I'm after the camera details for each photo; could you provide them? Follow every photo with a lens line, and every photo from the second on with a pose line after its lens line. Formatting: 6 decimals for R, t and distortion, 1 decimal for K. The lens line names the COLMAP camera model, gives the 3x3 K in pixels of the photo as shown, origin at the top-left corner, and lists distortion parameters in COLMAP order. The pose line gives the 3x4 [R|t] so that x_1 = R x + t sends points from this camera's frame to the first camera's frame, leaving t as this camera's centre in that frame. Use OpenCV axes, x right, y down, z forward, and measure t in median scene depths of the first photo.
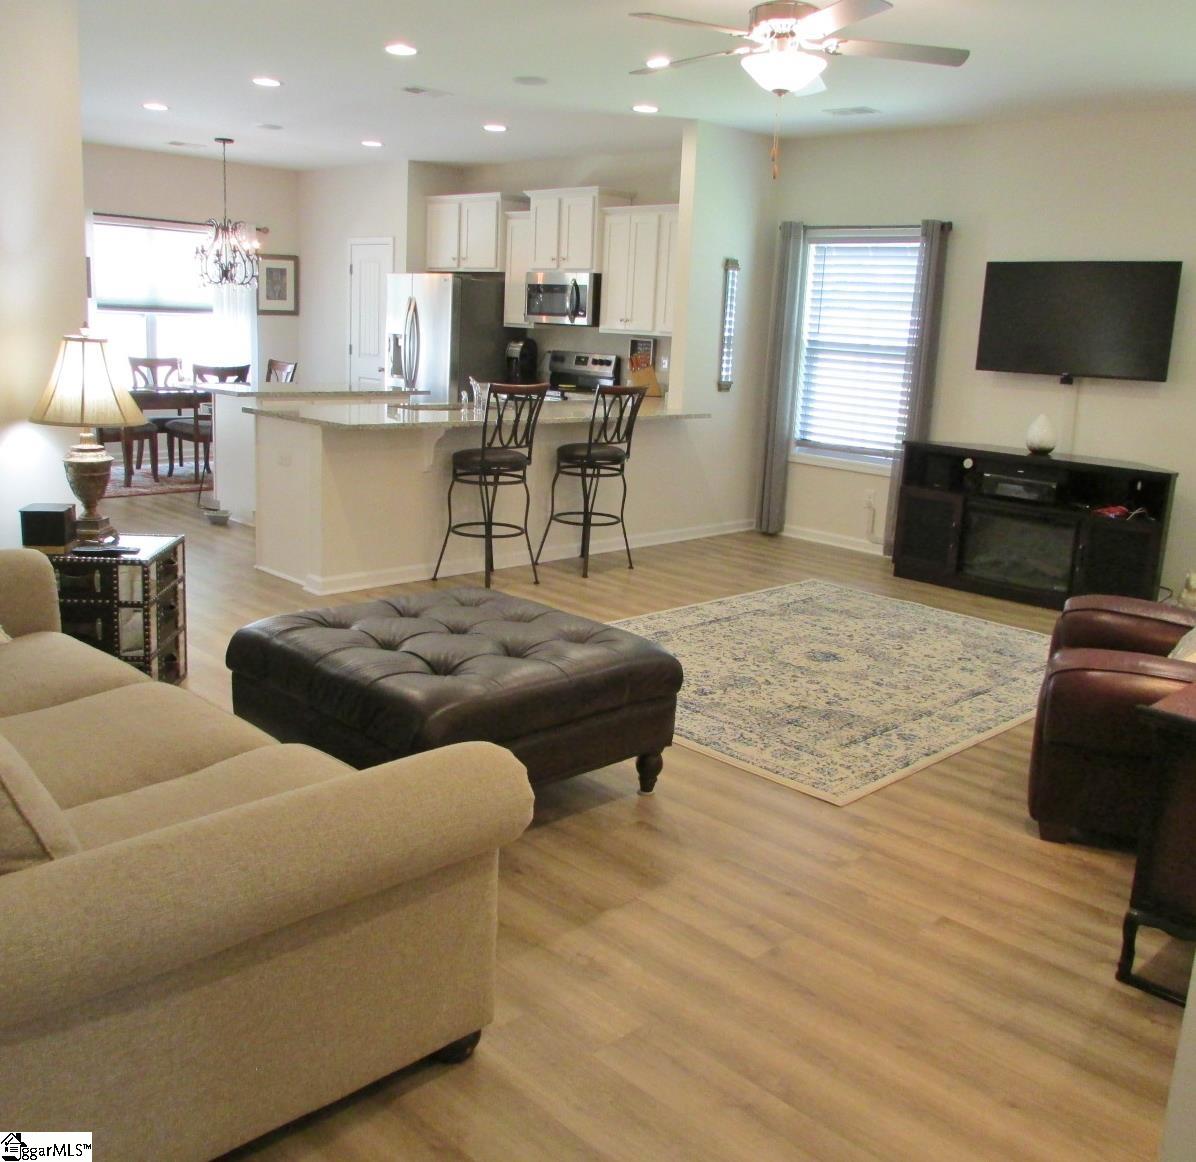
lens RADIAL K [[1158.1, 0, 598.0], [0, 1158.1, 581.0], [0, 0, 1]] dist [-0.087134, -0.002905]
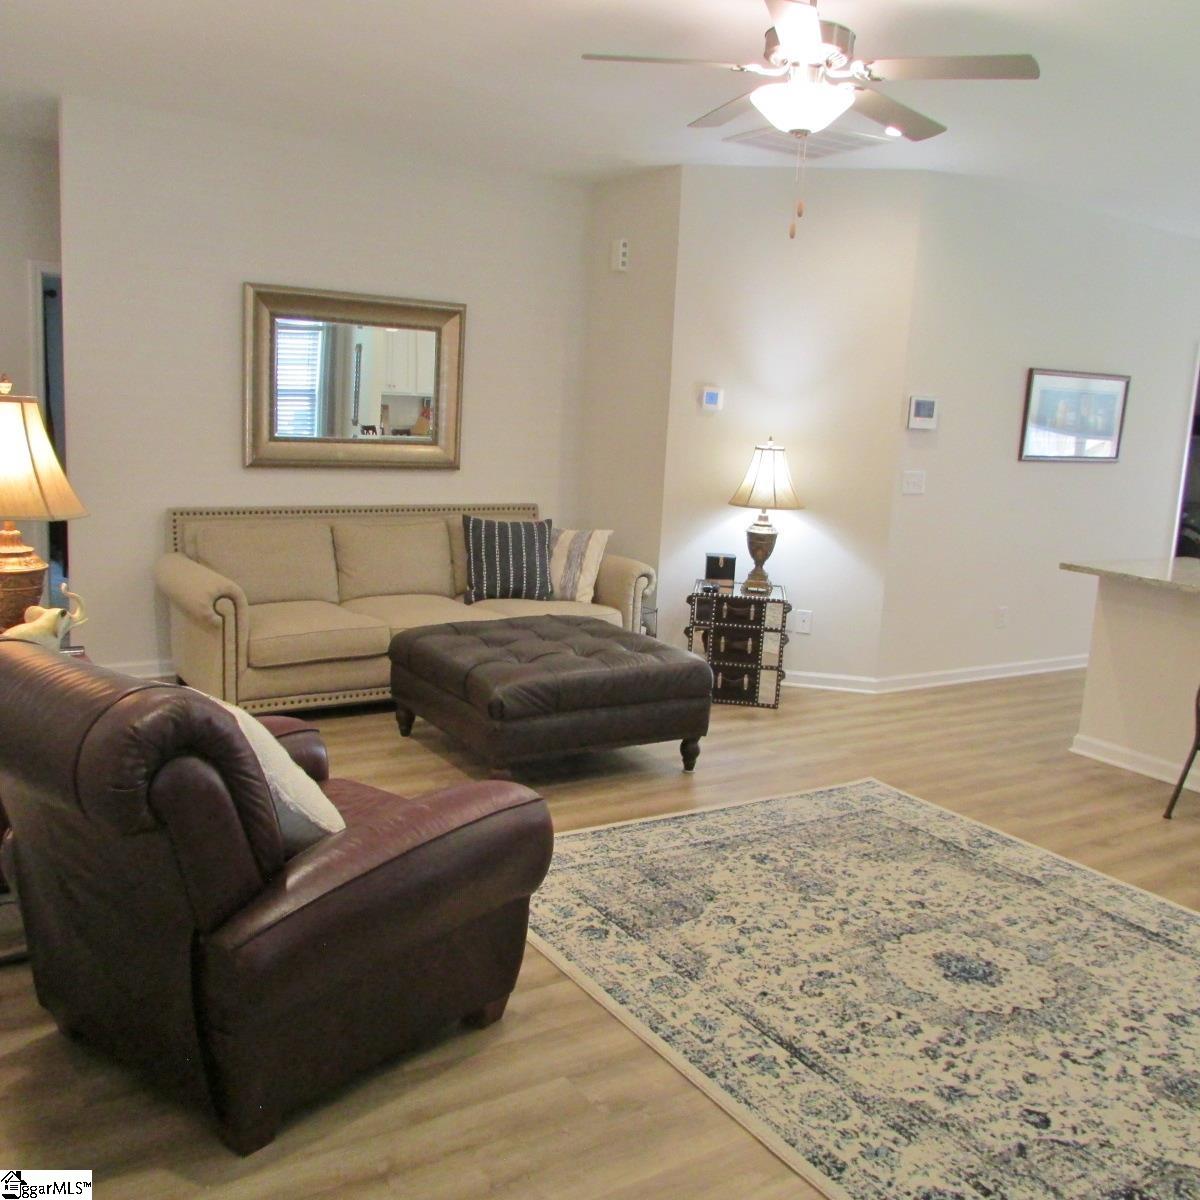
lens RADIAL K [[1137.8, 0, 600.0], [0, 1137.8, 600.0], [0, 0, 1]] dist [-0.057481, 0.046854]
pose [[-0.179559, 0.126051, -0.975638, 0.904446], [-0.283393, 0.943086, 0.174002, -0.195124], [0.942044, 0.307733, -0.133618, 0.939801]]
